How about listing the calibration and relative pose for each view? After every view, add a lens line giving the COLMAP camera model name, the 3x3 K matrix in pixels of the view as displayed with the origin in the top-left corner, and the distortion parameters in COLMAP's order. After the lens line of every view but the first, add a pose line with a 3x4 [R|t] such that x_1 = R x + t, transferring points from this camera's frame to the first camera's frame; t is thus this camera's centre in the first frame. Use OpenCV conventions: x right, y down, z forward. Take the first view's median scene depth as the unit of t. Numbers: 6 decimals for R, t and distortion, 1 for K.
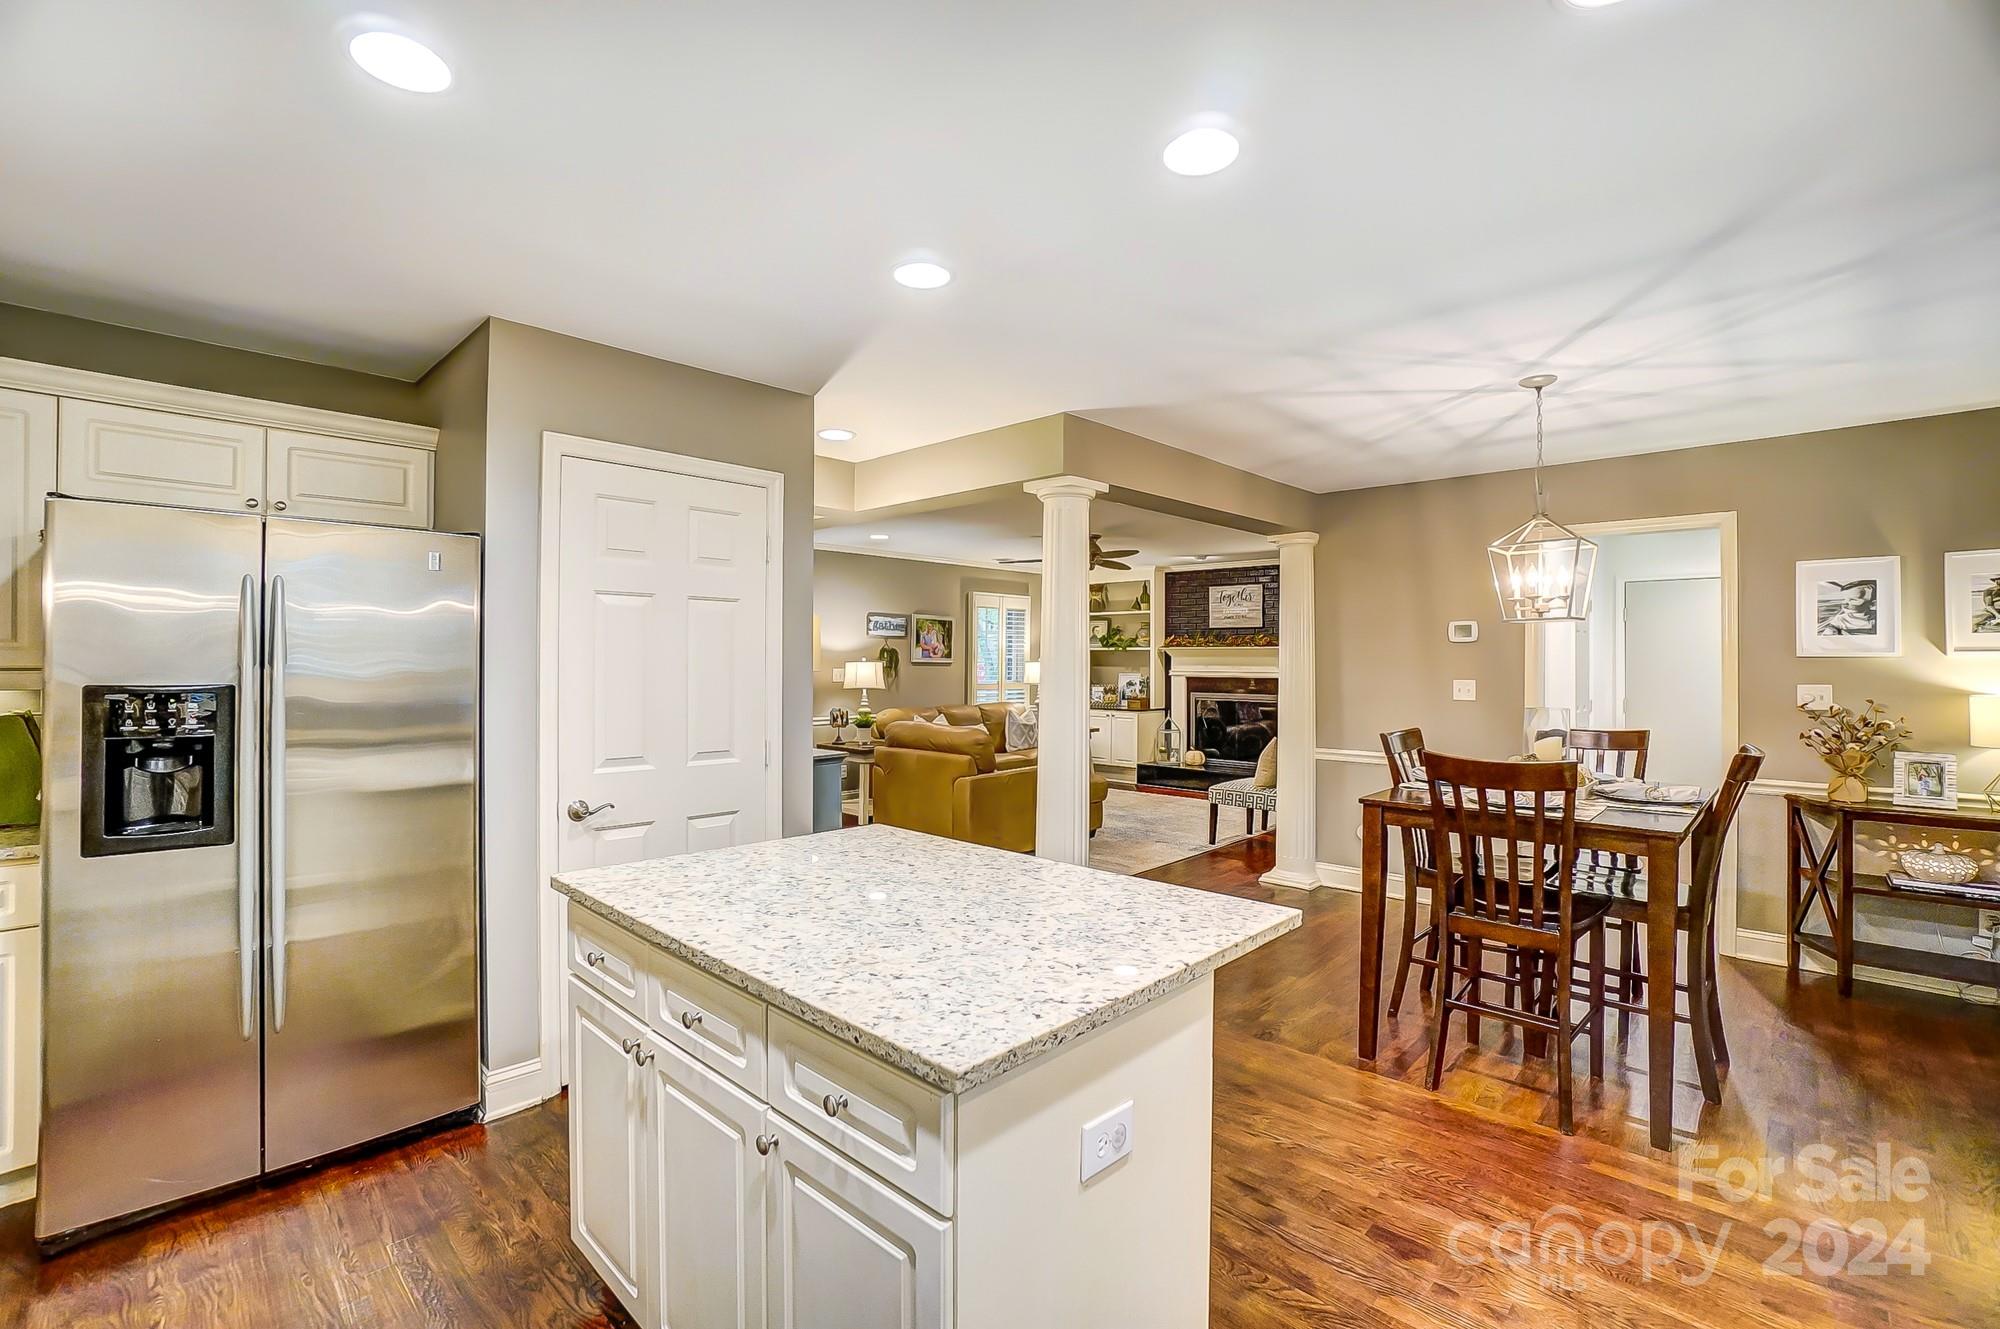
lens RADIAL K [[878.3, 0, 979.7], [0, 878.3, 660.4], [0, 0, 1]] dist [-0.066210, 0.024079]
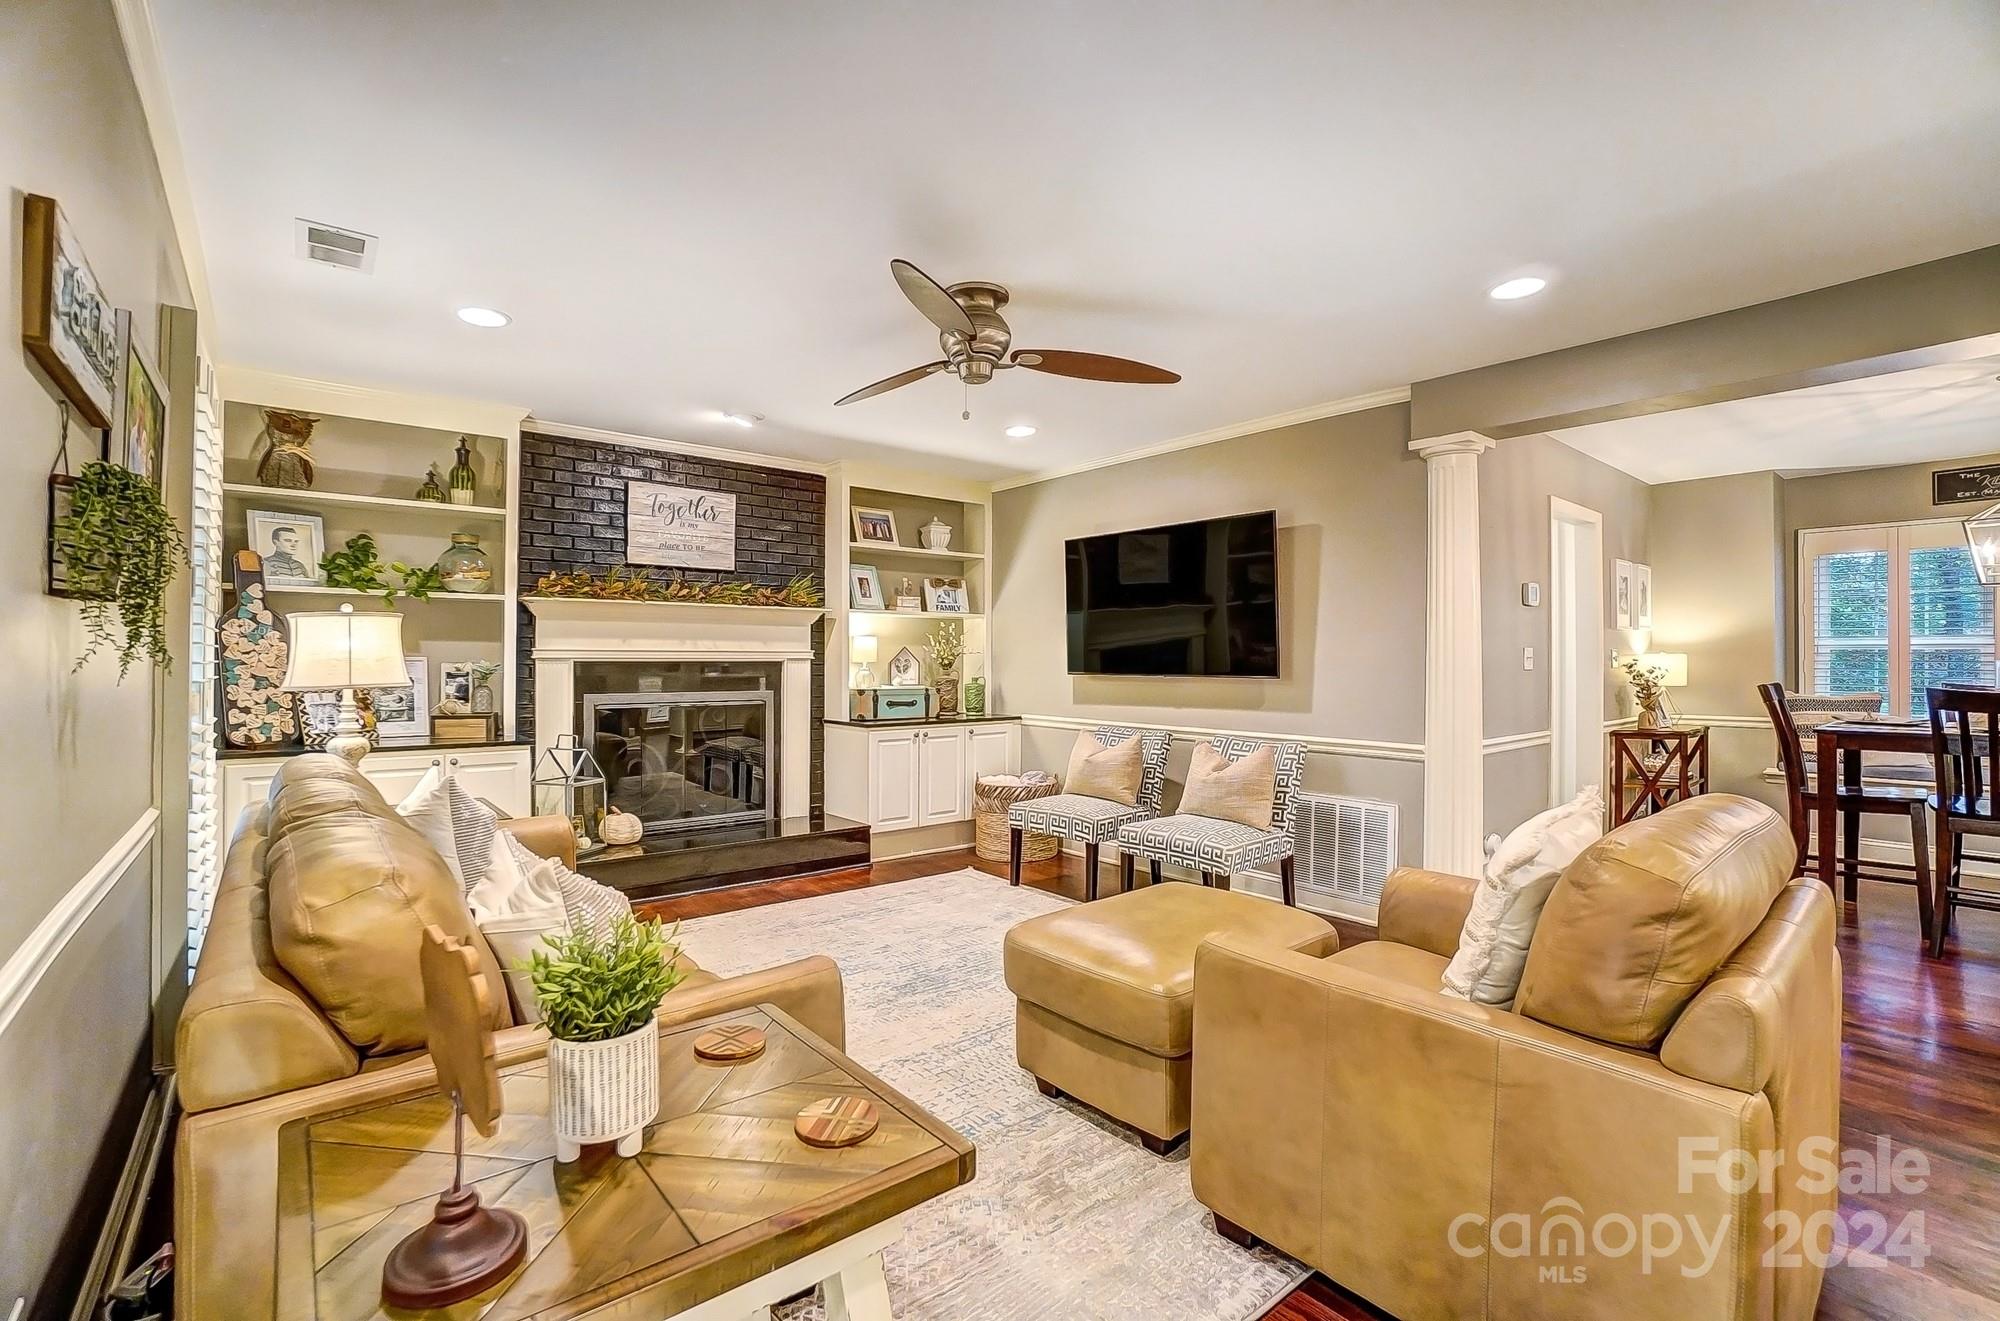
lens RADIAL K [[878.3, 0, 979.7], [0, 878.3, 656.4], [0, 0, 1]] dist [-0.066210, 0.024079]
pose [[0.118240, 0.000899, 0.992985, -0.225642], [0.000236, 1.000000, -0.000933, 0.018411], [-0.992985, 0.000344, 0.118240, 0.818545]]
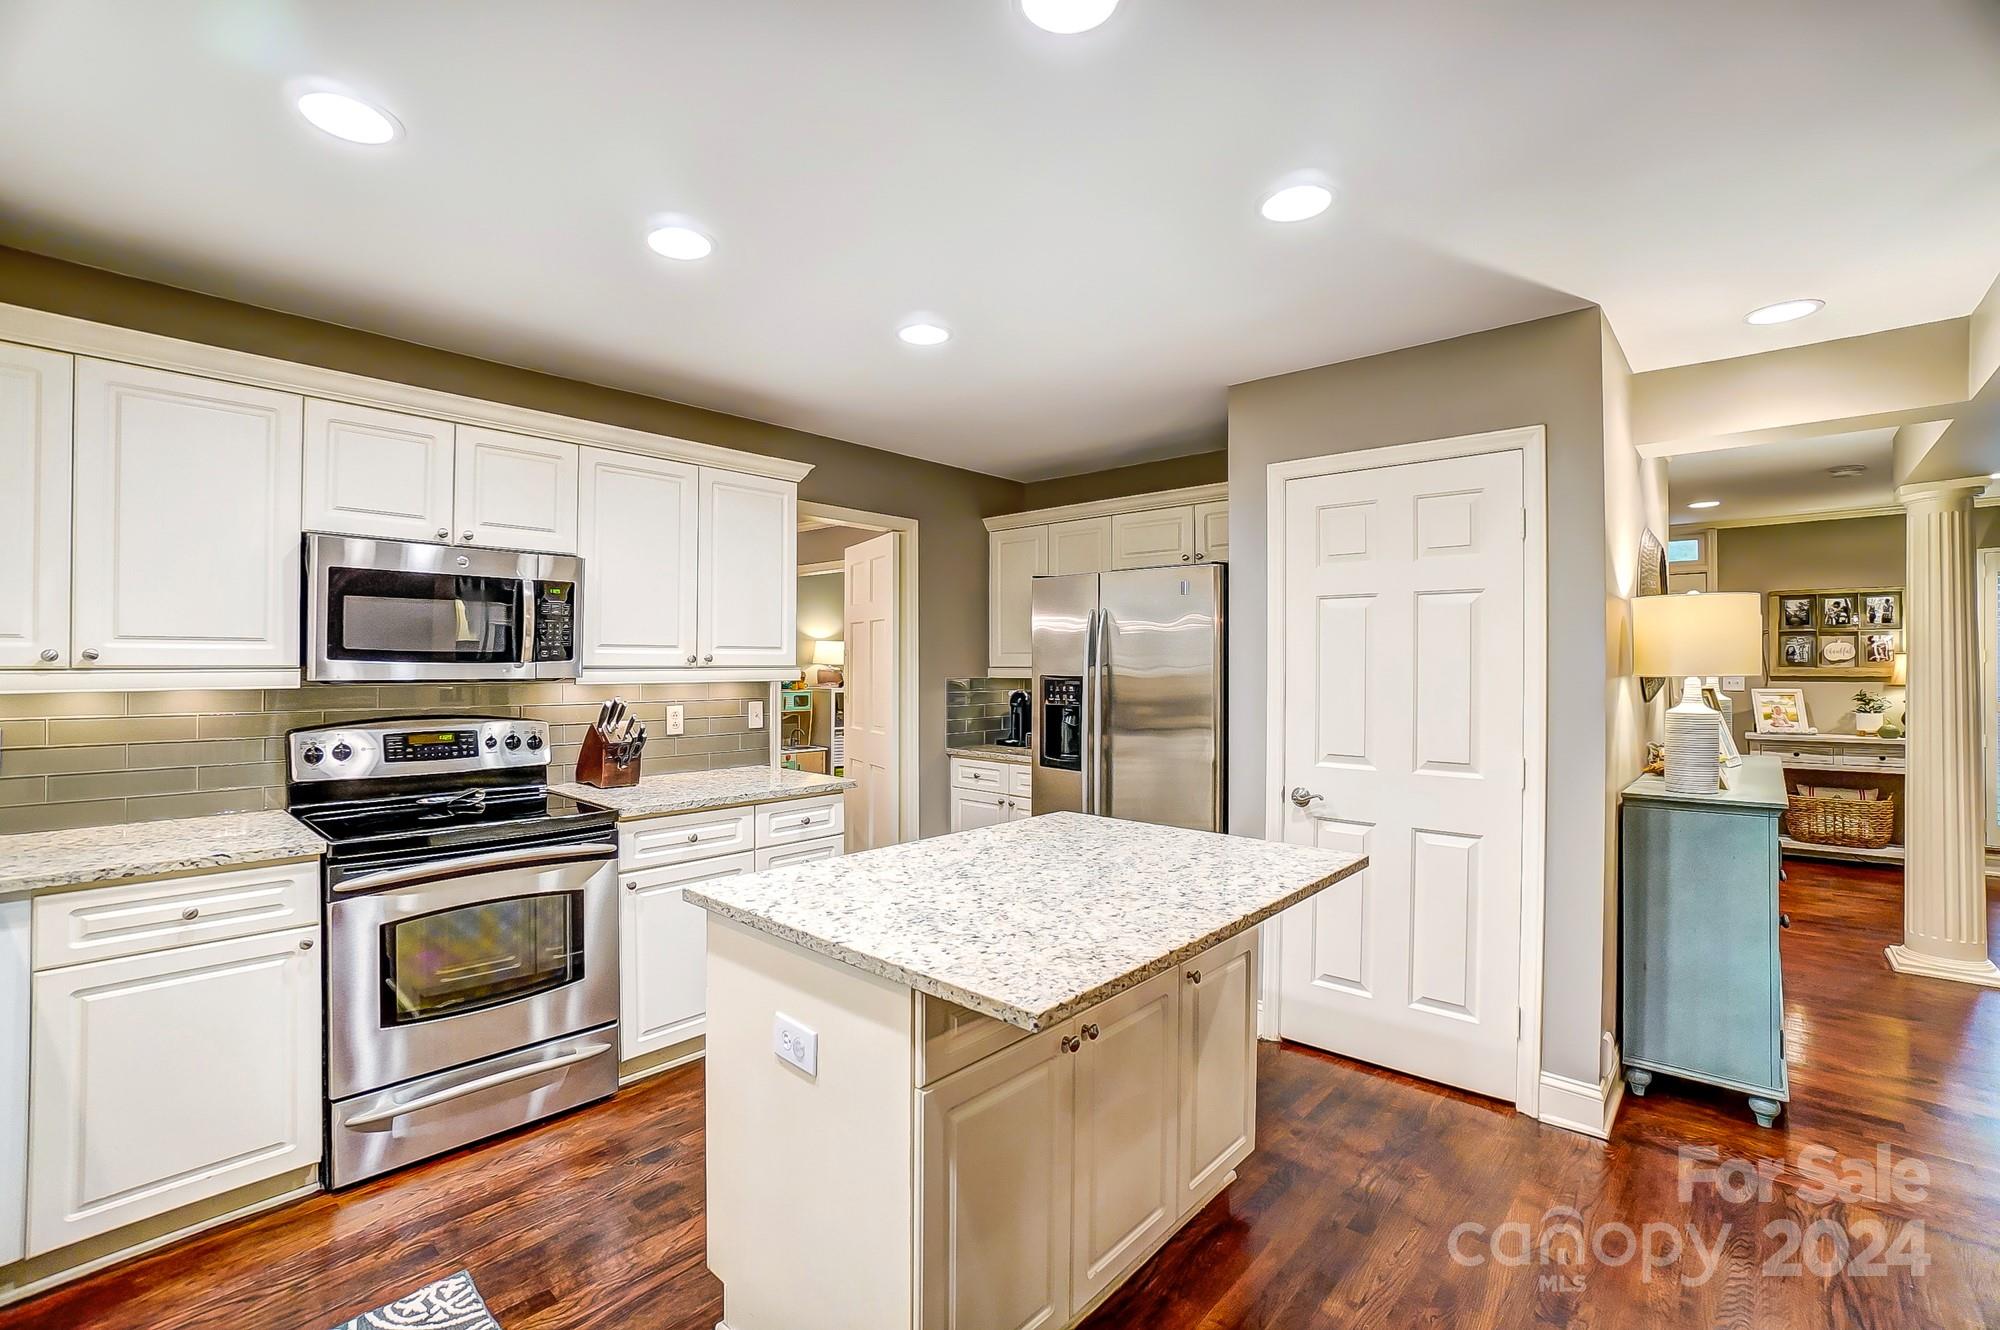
lens RADIAL K [[877.8, 0, 978.8], [0, 877.8, 657.6], [0, 0, 1]] dist [-0.064276, 0.023567]
pose [[0.026608, -0.010958, -0.999586, 0.204907], [-0.001388, 0.999939, -0.010999, 0.002918], [0.999645, 0.001681, 0.026591, 0.180343]]
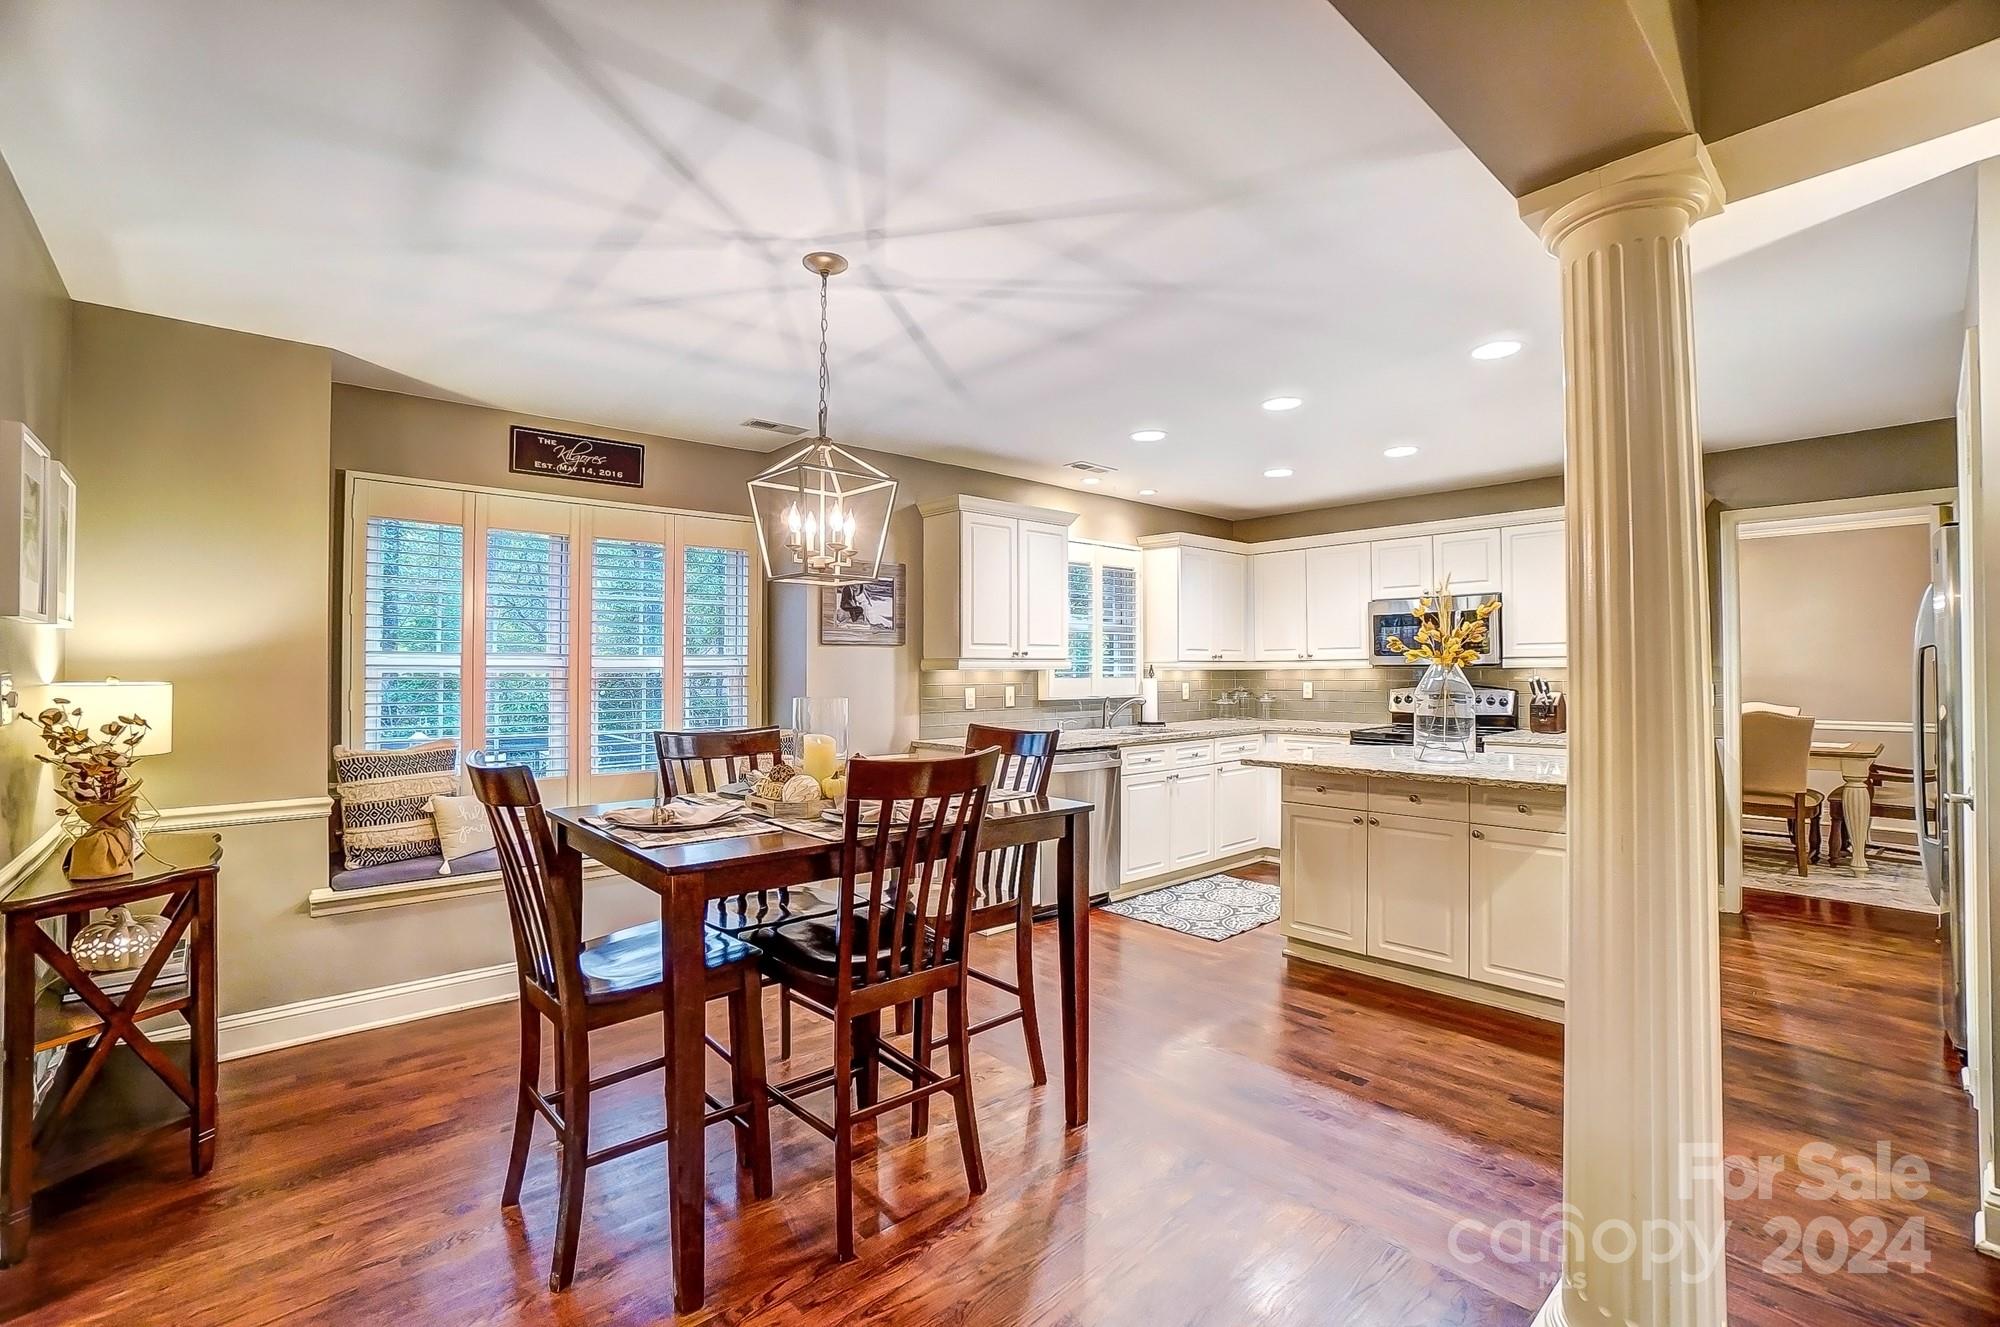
lens RADIAL K [[878.3, 0, 979.7], [0, 878.3, 659.4], [0, 0, 1]] dist [-0.066210, 0.024079]
pose [[-0.996830, 0.000664, 0.079560, 0.166374], [-0.000378, 0.999914, -0.013087, 0.011831], [-0.079562, -0.013076, -0.996744, 0.636057]]
